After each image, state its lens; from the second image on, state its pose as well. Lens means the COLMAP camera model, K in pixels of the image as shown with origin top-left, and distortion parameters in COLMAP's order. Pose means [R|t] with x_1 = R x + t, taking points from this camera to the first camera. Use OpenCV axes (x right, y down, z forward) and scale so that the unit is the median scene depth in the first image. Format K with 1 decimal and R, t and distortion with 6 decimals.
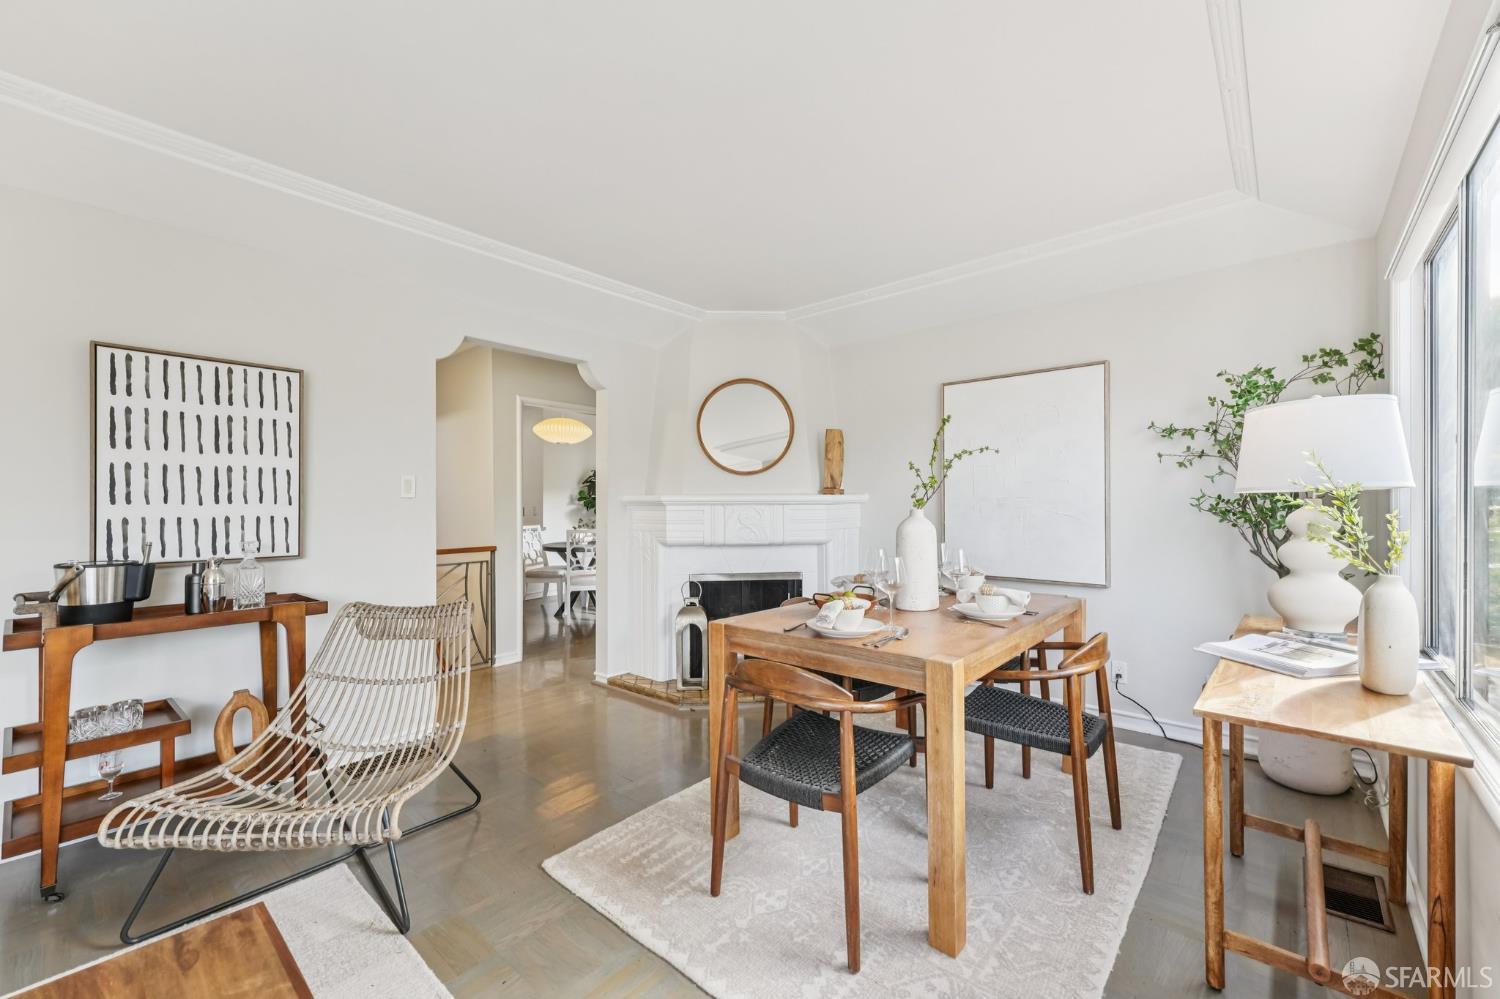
lens RADIAL K [[597.7, 0, 747.2], [0, 597.7, 503.8], [0, 0, 1]] dist [0.012021, -0.004107]
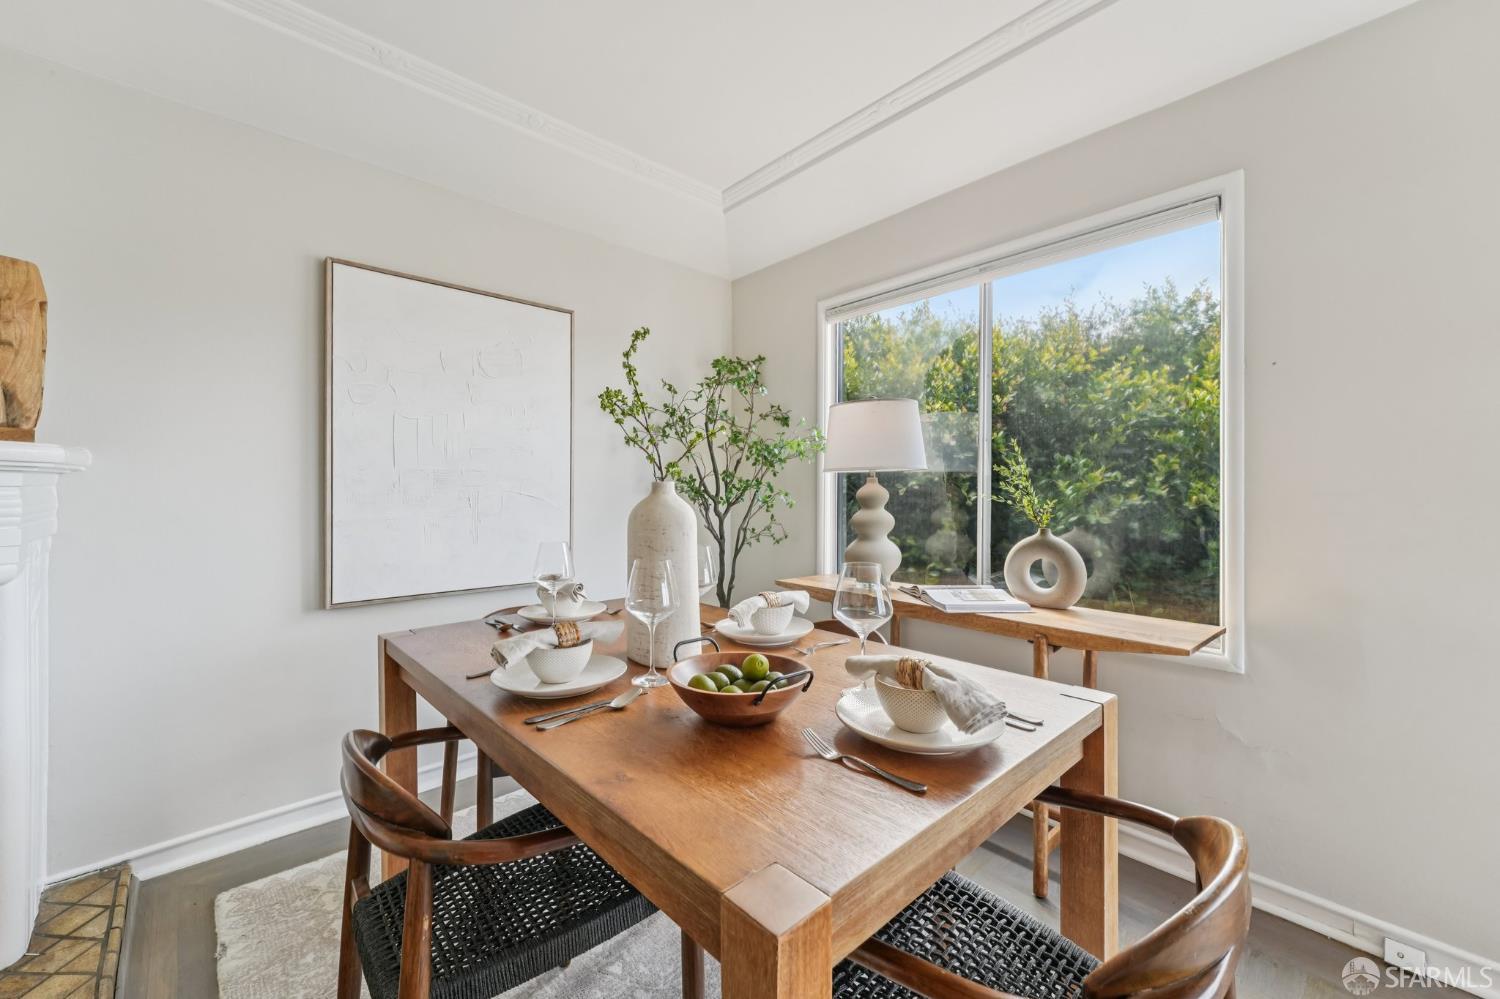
lens RADIAL K [[597.7, 0, 718.2], [0, 597.7, 490.5], [0, 0, 1]] dist [0.012021, -0.004107]
pose [[0.117509, 0.001577, 0.993071, -0.252277], [-0.003375, 0.999994, -0.001189, 0.016585], [-0.993066, -0.003212, 0.117513, 0.818410]]
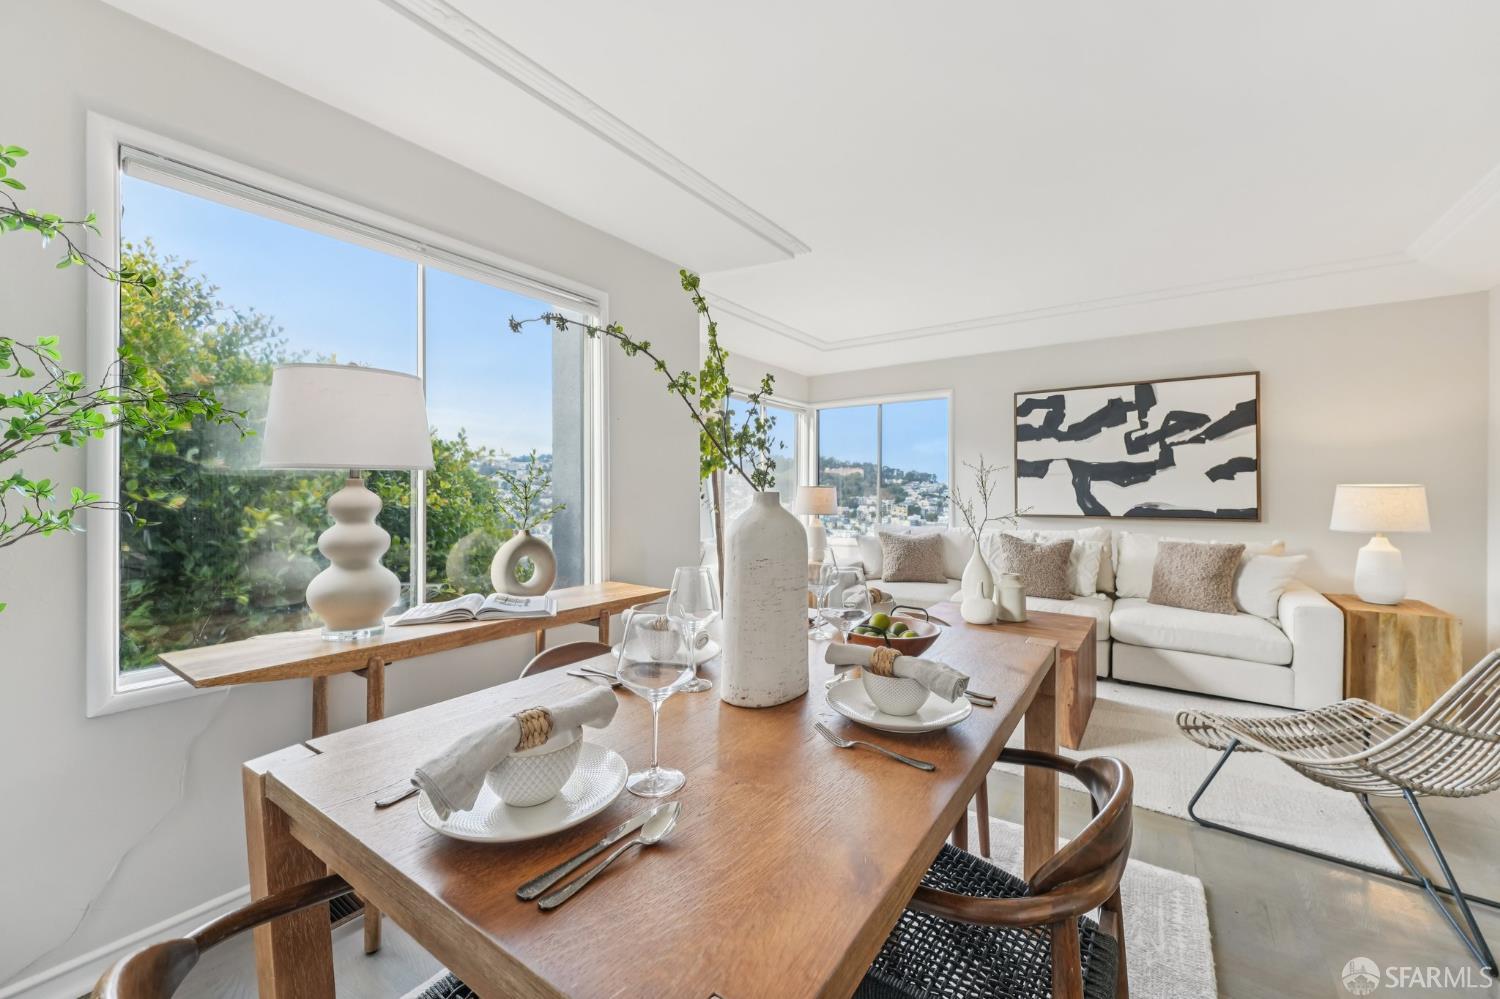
lens RADIAL K [[597.7, 0, 743.6], [0, 597.7, 489.2], [0, 0, 1]] dist [0.012021, -0.004107]
pose [[-0.995991, 0.000584, -0.089454, 0.297858], [0.000861, 0.999995, -0.003055, 0.008726], [0.089452, -0.003119, -0.995986, 1.347066]]
